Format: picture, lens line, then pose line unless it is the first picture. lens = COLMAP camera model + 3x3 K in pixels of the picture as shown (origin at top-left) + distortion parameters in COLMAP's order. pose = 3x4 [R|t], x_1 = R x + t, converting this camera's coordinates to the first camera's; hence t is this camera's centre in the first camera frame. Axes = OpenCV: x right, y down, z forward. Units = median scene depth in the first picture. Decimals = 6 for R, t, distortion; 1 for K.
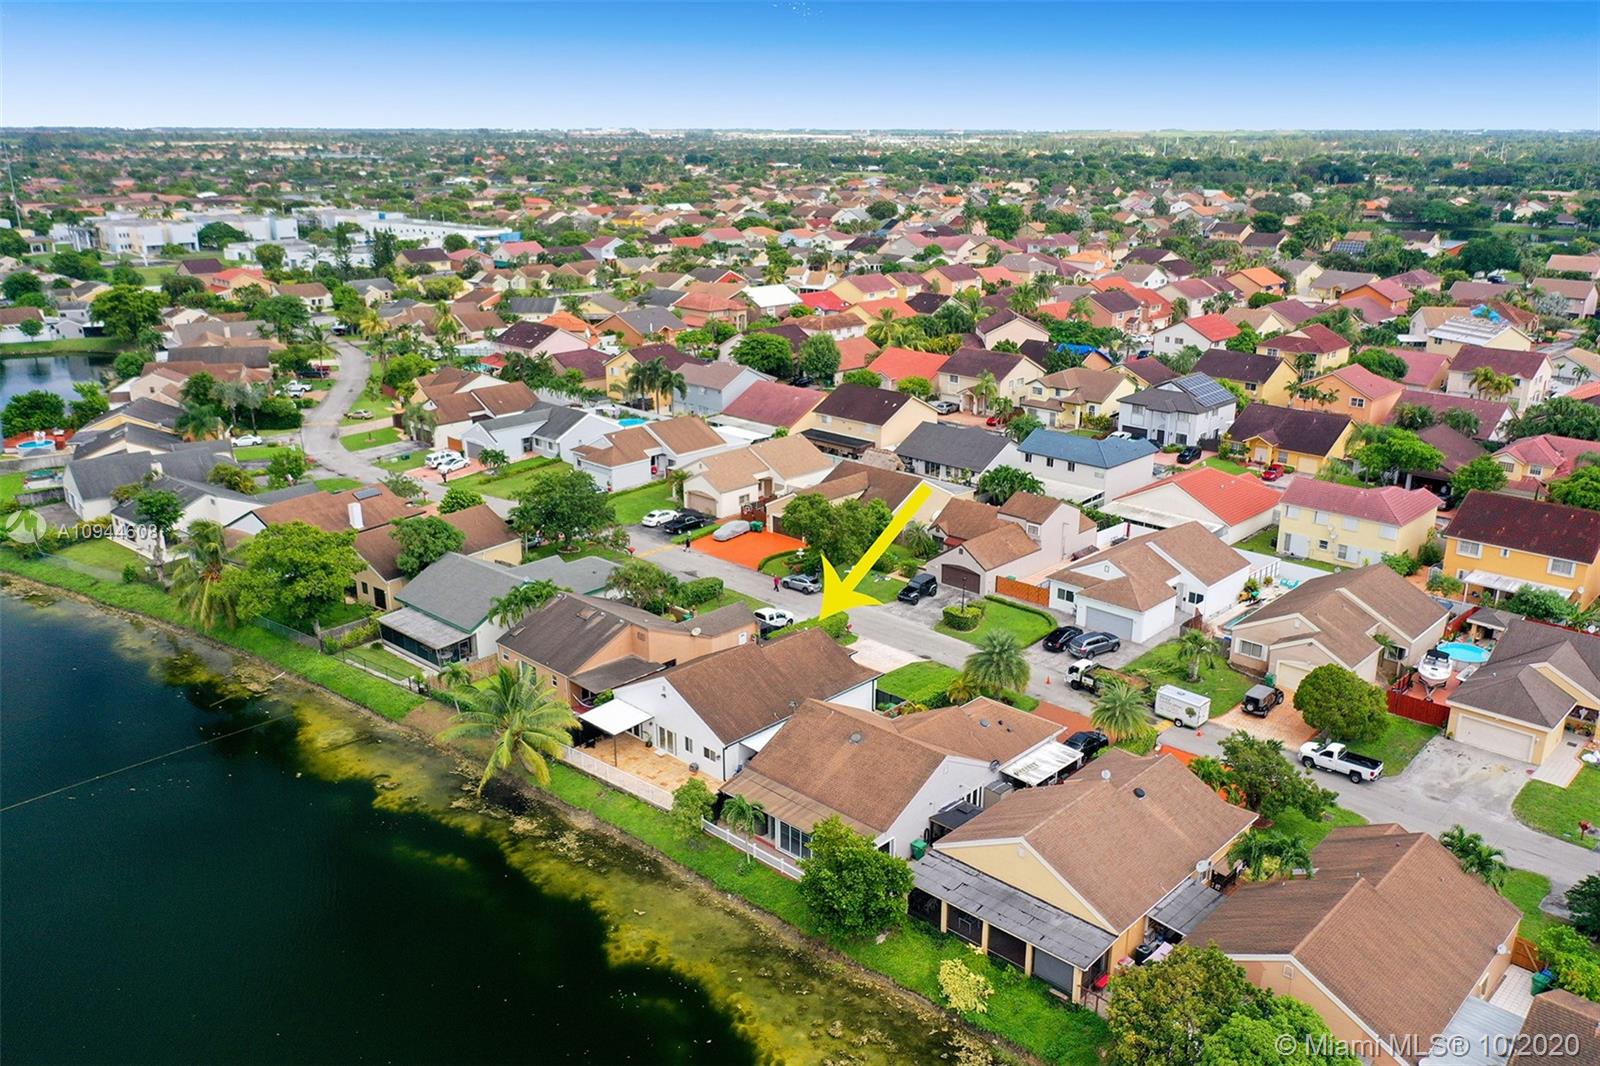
lens RADIAL K [[1255.9, 0, 800.0], [0, 1255.9, 533.0], [0, 0, 1]] dist [0.011031, 0.004172]
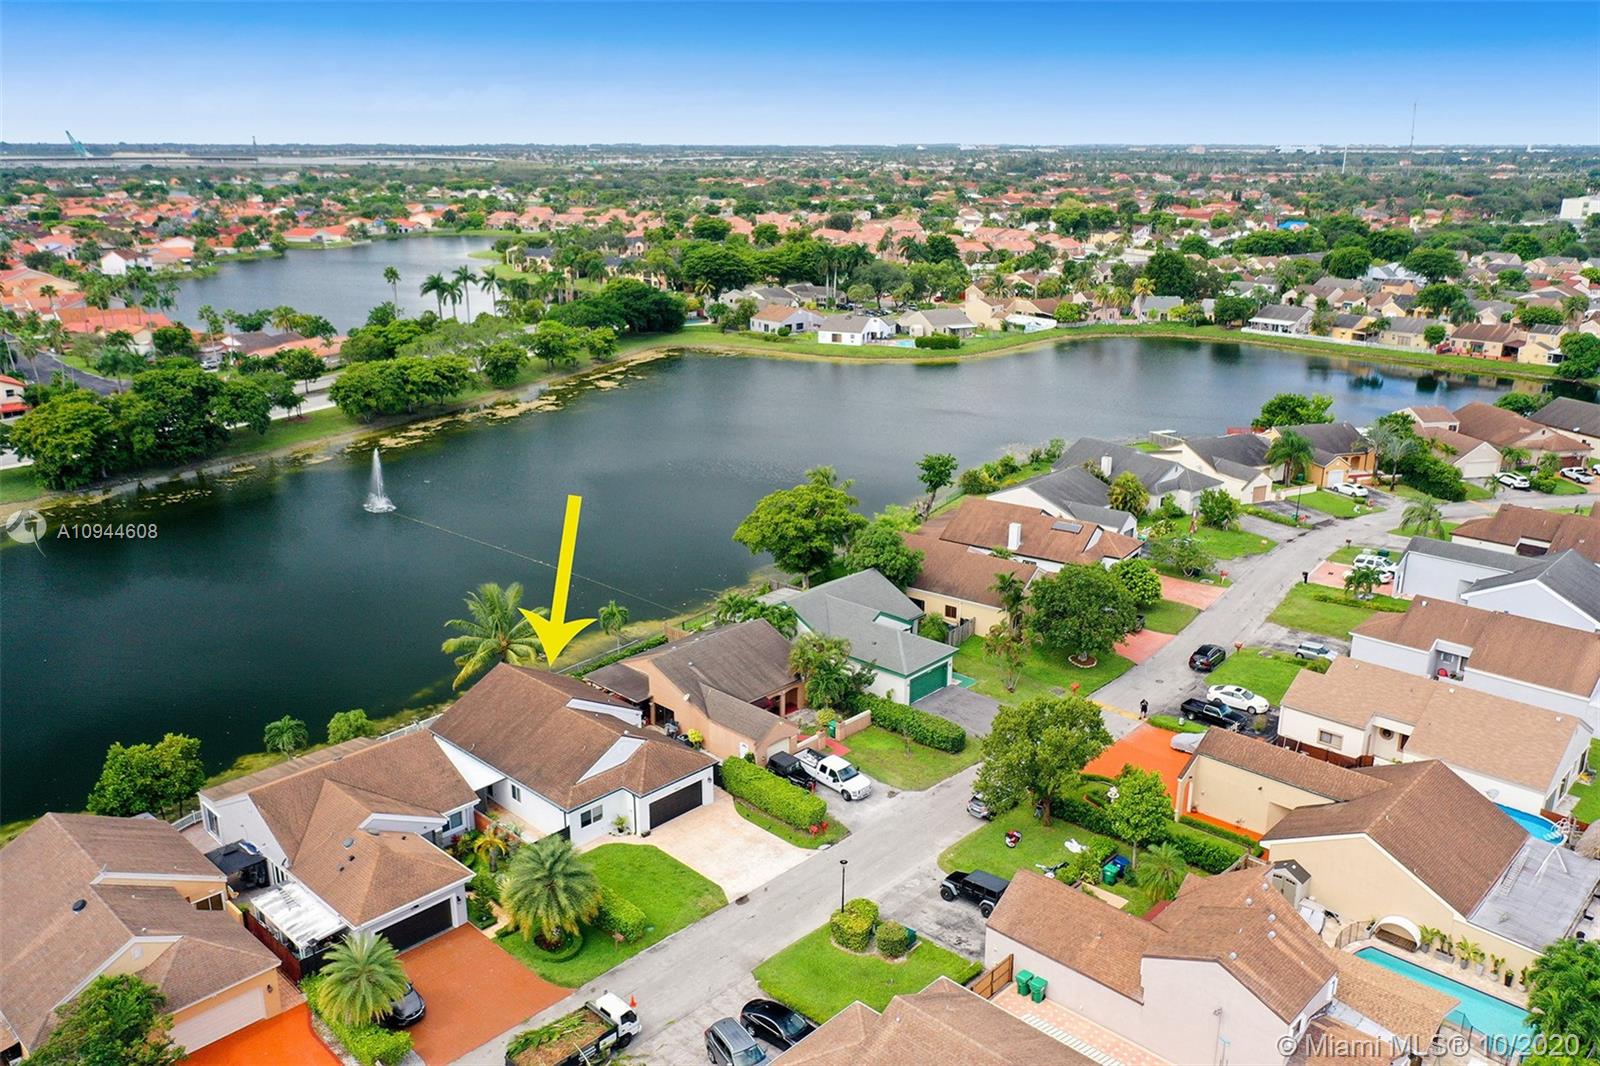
lens RADIAL K [[1251.7, 0, 800.0], [0, 1251.7, 533.0], [0, 0, 1]] dist [-0.014828, 0.008070]
pose [[-0.014459, 0.291749, -0.956386, 0.533481], [-0.299252, 0.911382, 0.282545, -0.221817], [0.954065, 0.290286, 0.074128, 0.698751]]
